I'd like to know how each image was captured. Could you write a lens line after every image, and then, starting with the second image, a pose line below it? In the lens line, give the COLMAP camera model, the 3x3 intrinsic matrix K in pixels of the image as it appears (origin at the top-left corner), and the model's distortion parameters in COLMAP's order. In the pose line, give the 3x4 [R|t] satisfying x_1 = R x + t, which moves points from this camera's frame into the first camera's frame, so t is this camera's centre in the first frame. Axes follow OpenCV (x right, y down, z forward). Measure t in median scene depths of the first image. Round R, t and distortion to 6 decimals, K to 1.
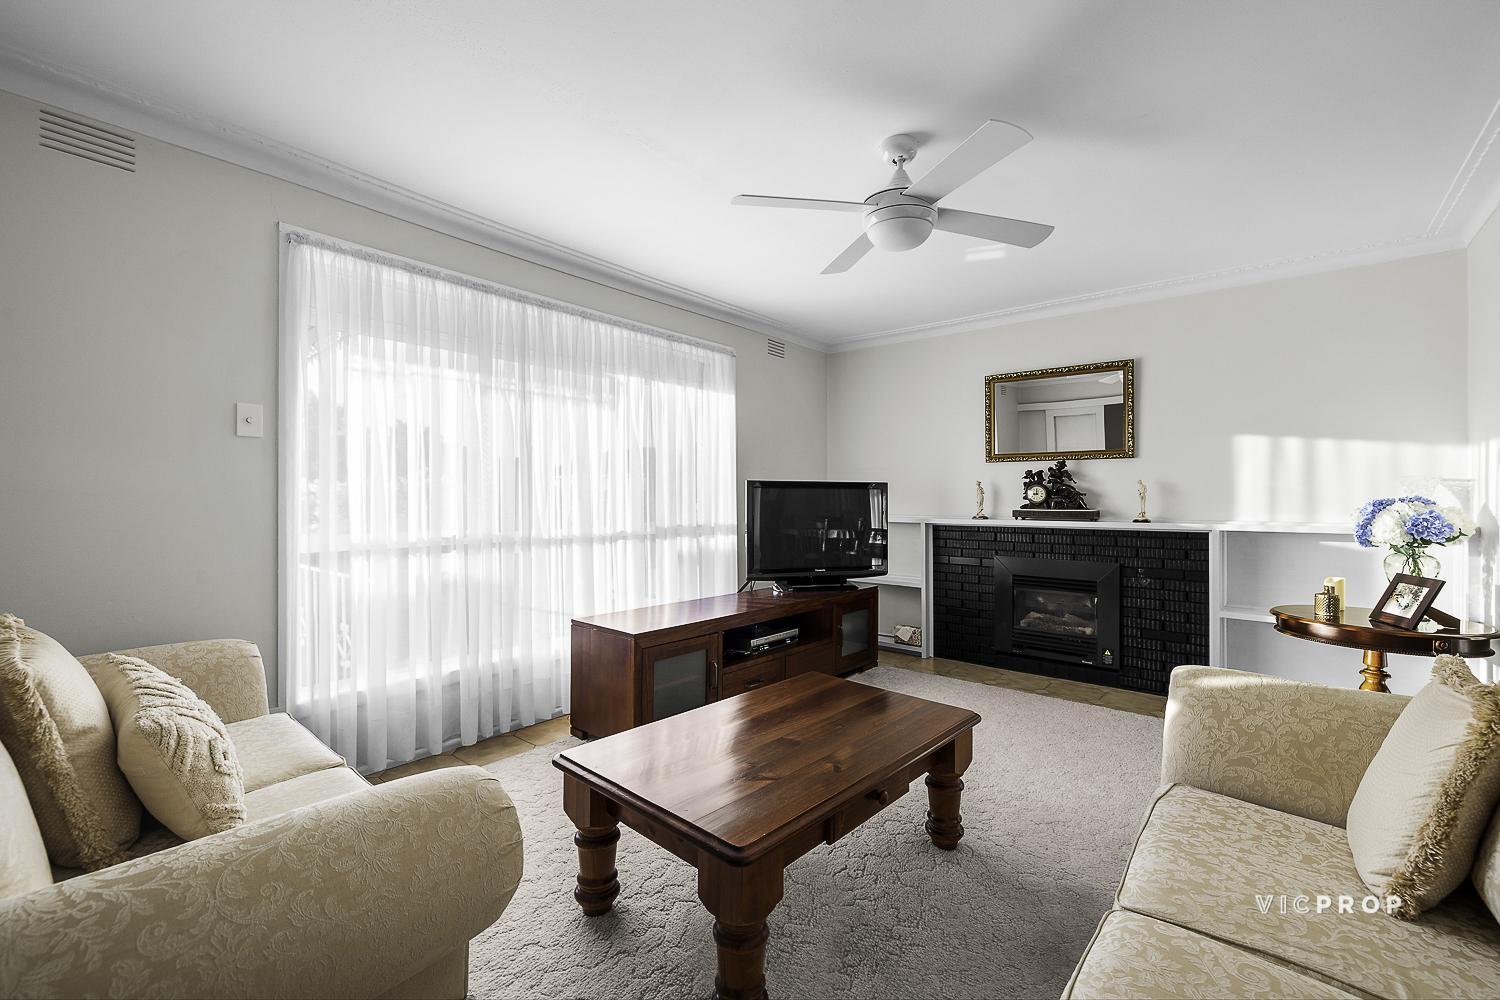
lens RADIAL K [[629.5, 0, 751.8], [0, 629.5, 488.1], [0, 0, 1]] dist [0.000357, 0.000013]
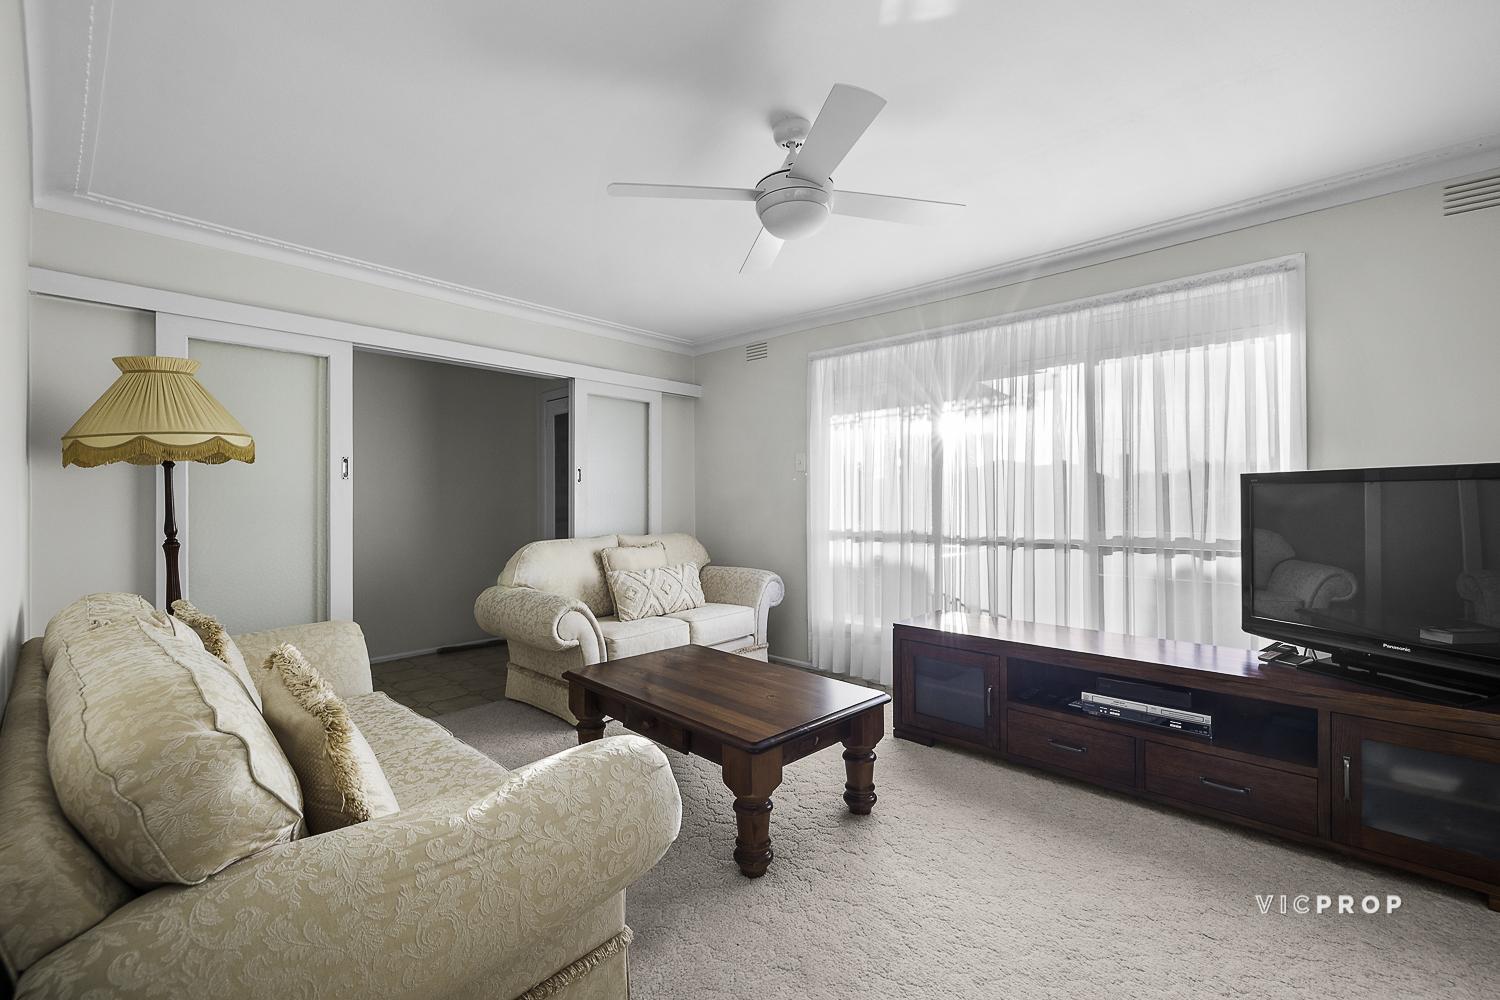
lens RADIAL K [[629.5, 0, 751.8], [0, 629.5, 488.1], [0, 0, 1]] dist [0.000357, 0.000013]
pose [[-0.037675, -0.011617, -0.999223, 0.773137], [0.030028, 0.999468, -0.012752, -0.006183], [0.998839, -0.030485, -0.037306, 0.635899]]
